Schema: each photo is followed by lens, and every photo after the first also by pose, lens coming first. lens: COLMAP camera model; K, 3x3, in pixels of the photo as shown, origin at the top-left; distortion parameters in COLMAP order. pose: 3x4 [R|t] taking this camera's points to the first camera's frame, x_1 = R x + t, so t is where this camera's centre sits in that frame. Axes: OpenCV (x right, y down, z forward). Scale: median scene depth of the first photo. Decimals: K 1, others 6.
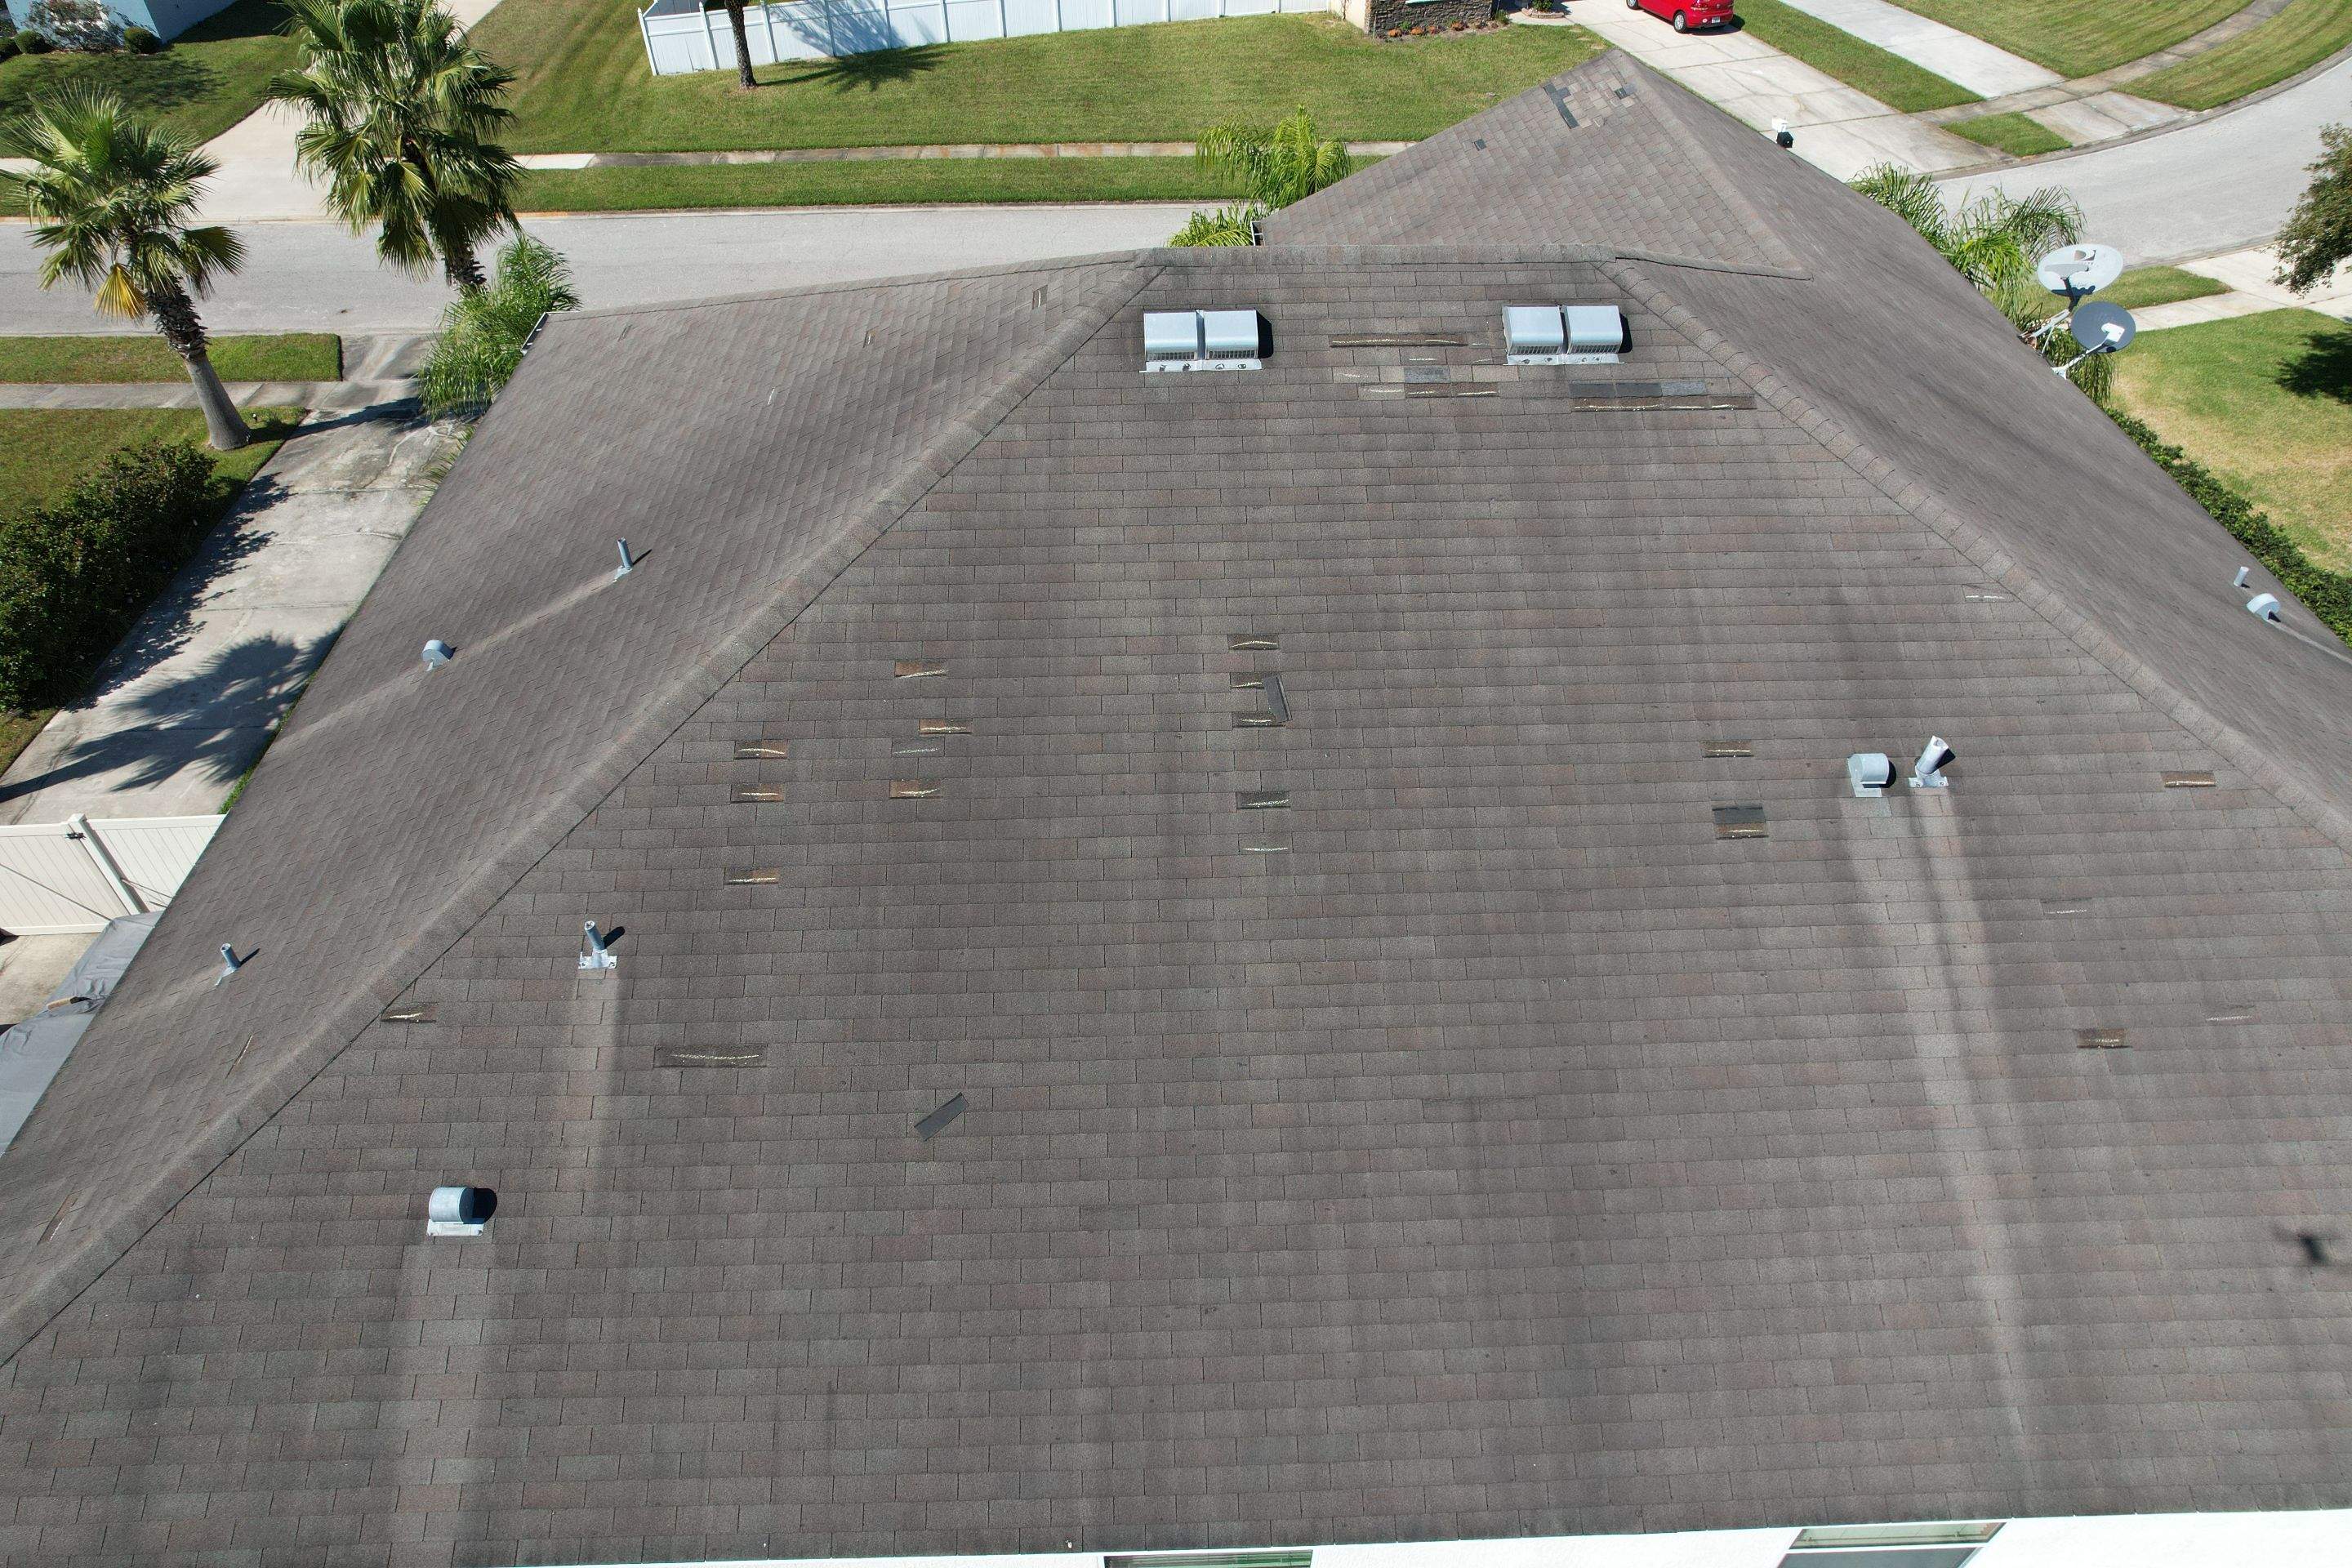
lens RADIAL K [[1485.9, 0, 1185.7], [0, 1485.9, 774.5], [0, 0, 1]] dist [-0.071945, 0.065165]
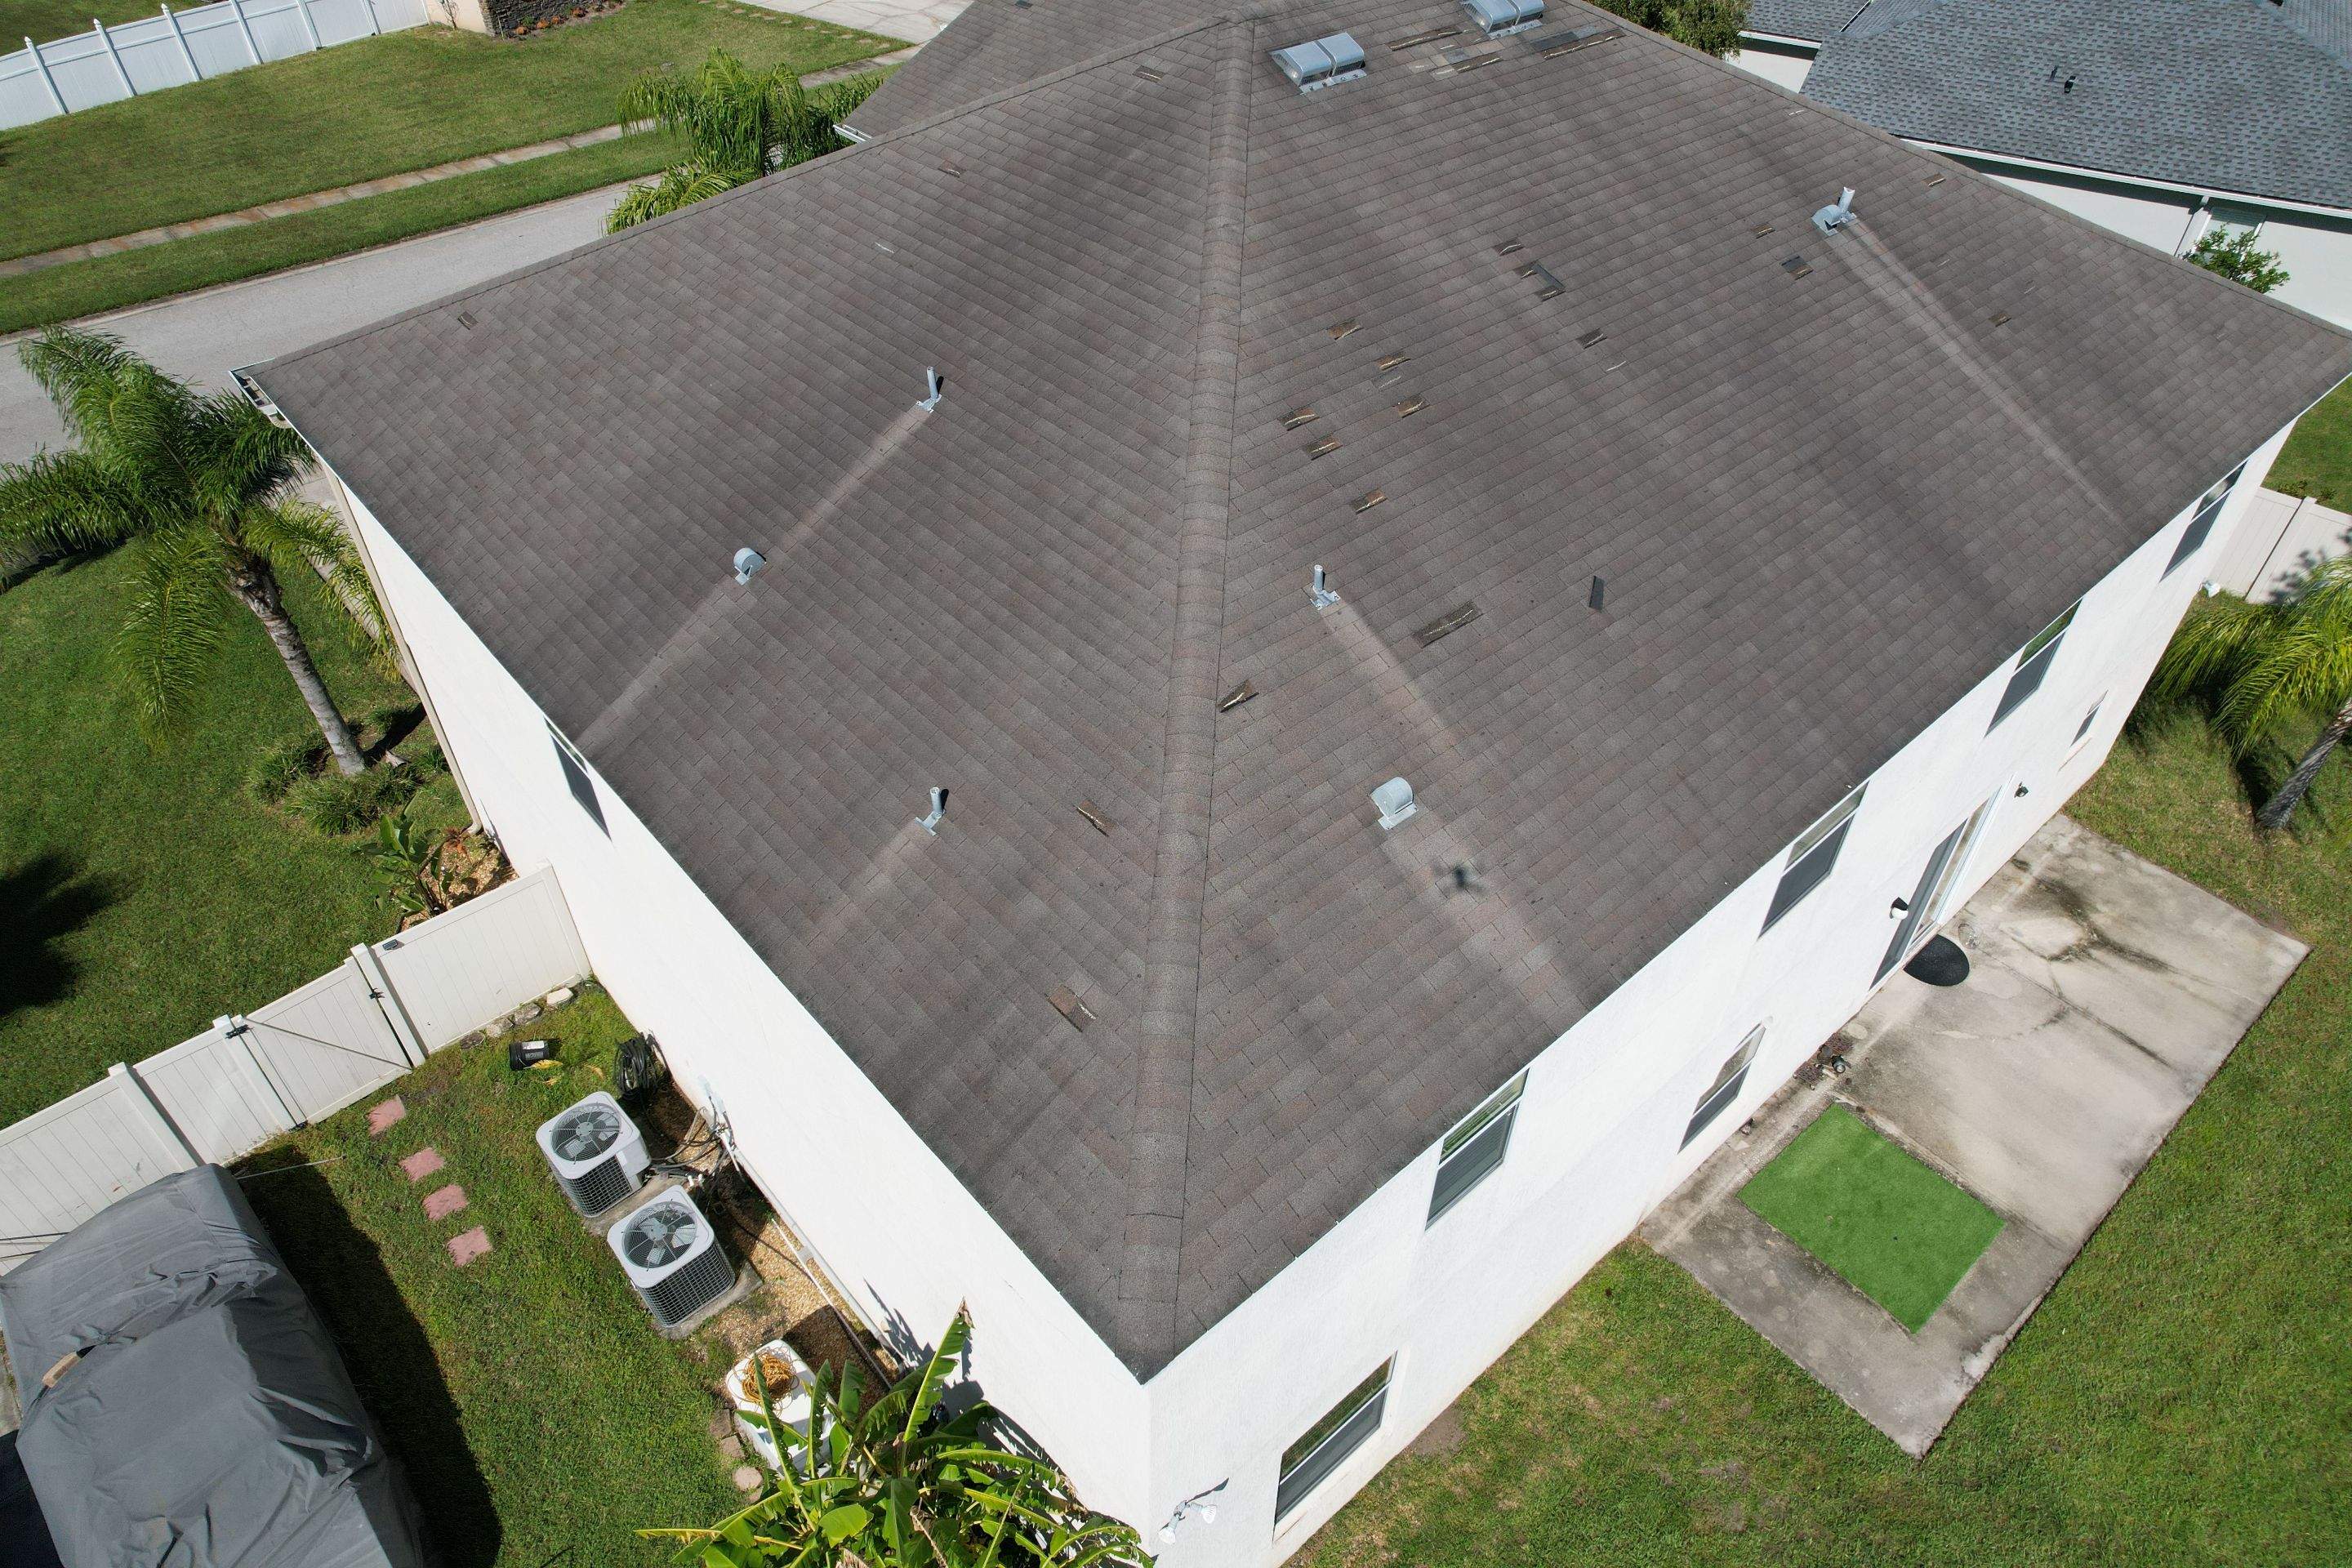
lens RADIAL K [[1485.9, 0, 1185.7], [0, 1485.9, 774.5], [0, 0, 1]] dist [-0.071945, 0.065165]
pose [[0.772660, -0.418607, 0.477246, -0.938115], [0.419182, 0.901011, 0.111651, 0.063097], [-0.476742, 0.113785, 0.871648, 0.042579]]
